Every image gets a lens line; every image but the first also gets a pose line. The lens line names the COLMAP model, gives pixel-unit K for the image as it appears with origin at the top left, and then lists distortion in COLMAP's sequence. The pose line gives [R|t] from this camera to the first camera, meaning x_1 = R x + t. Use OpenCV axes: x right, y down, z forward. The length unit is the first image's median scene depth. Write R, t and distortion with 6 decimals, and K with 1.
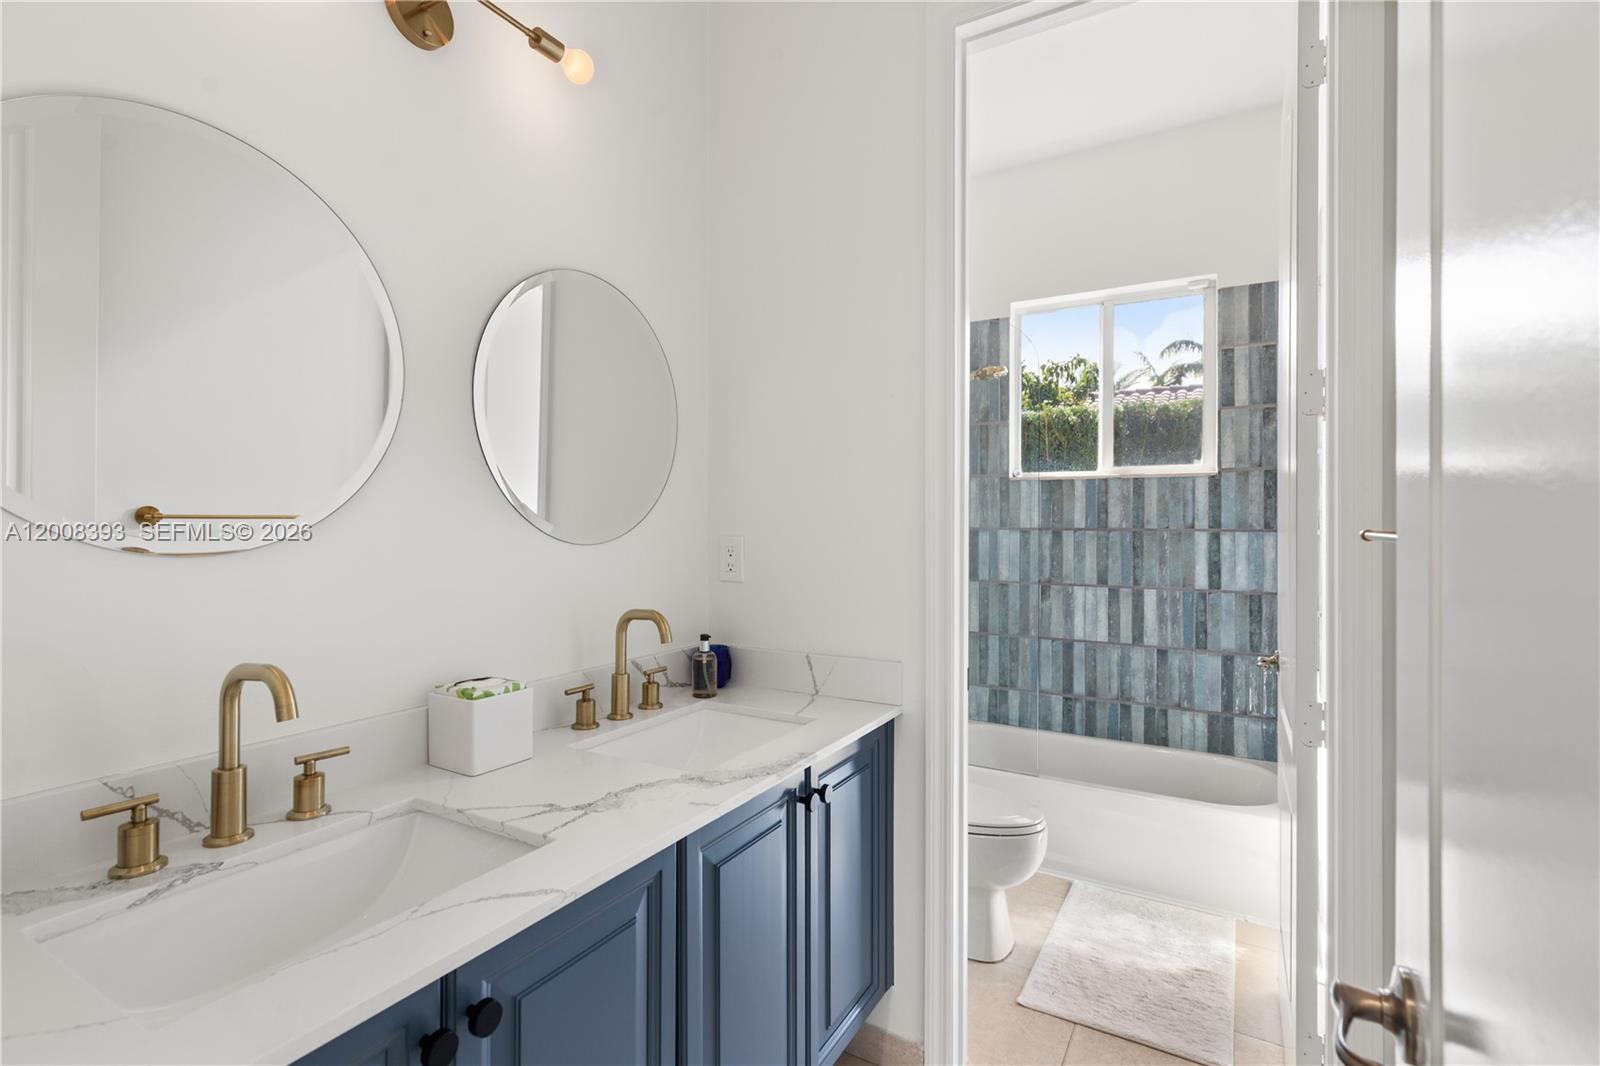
lens RADIAL K [[731.4, 0, 801.4], [0, 731.4, 530.1], [0, 0, 1]] dist [0.000466, -0.000459]
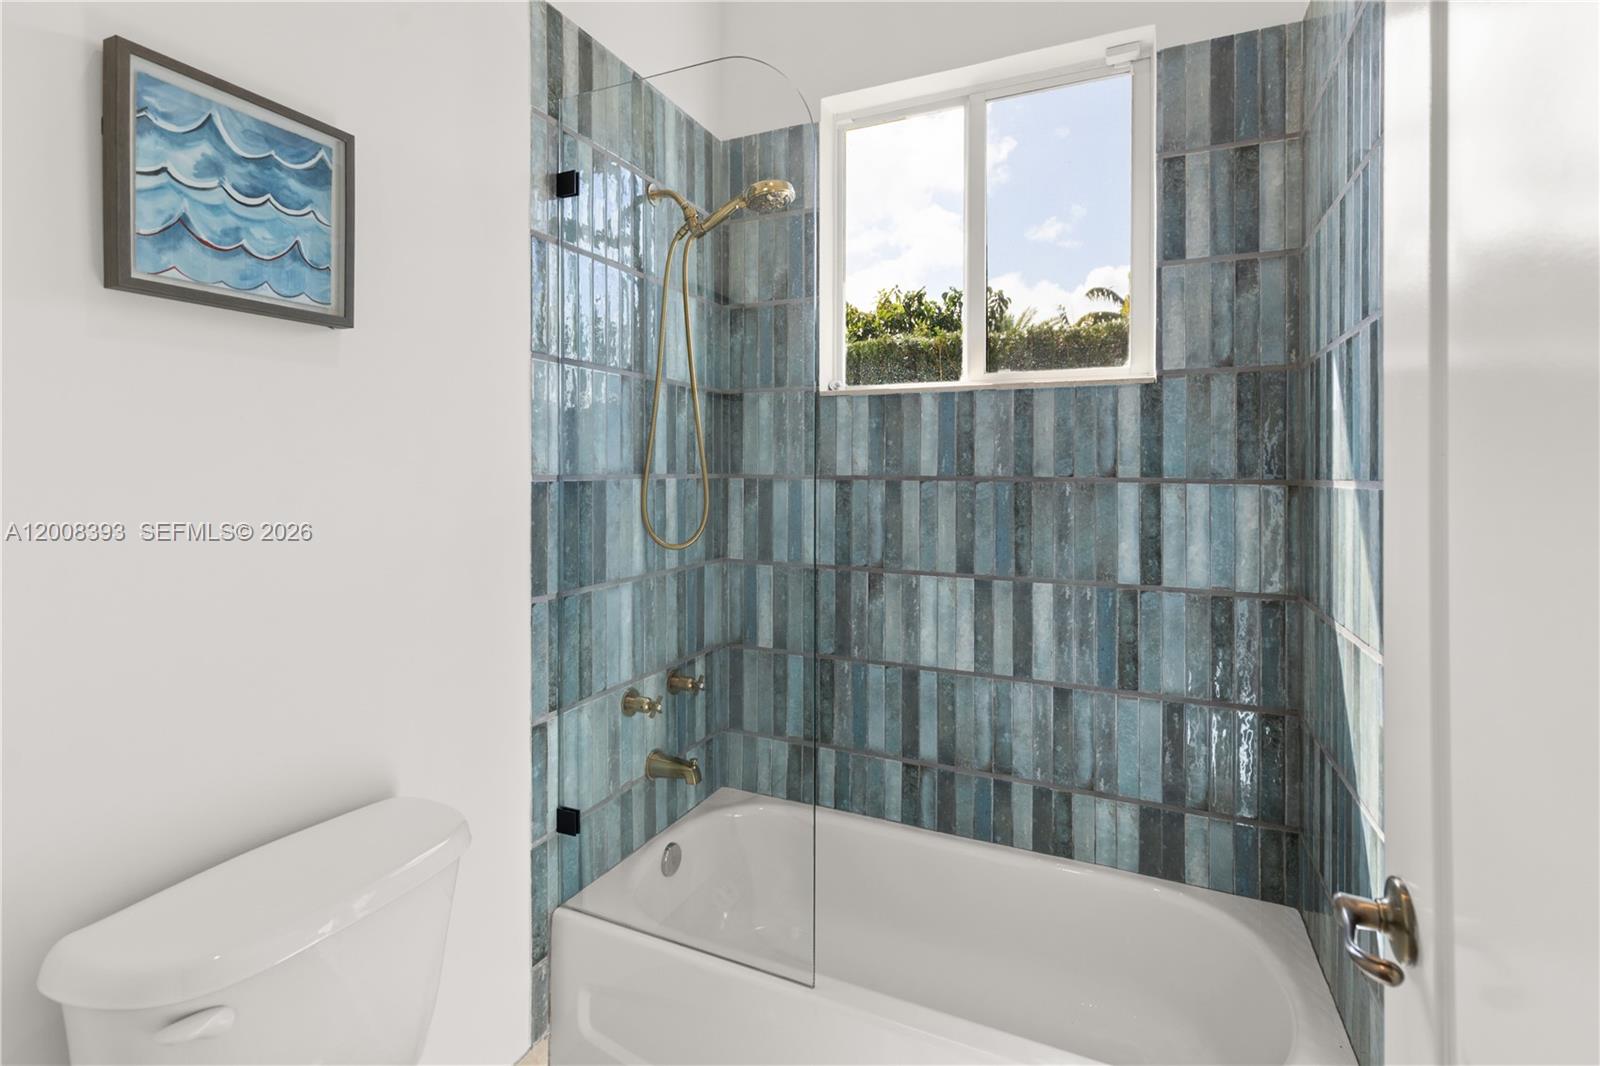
lens RADIAL K [[731.4, 0, 800.8], [0, 731.4, 476.4], [0, 0, 1]] dist [0.000466, -0.000459]
pose [[0.995140, 0.001692, 0.098451, 0.229601], [-0.001394, 0.999994, -0.003103, -0.000742], [-0.098455, 0.002950, 0.995137, 0.444156]]
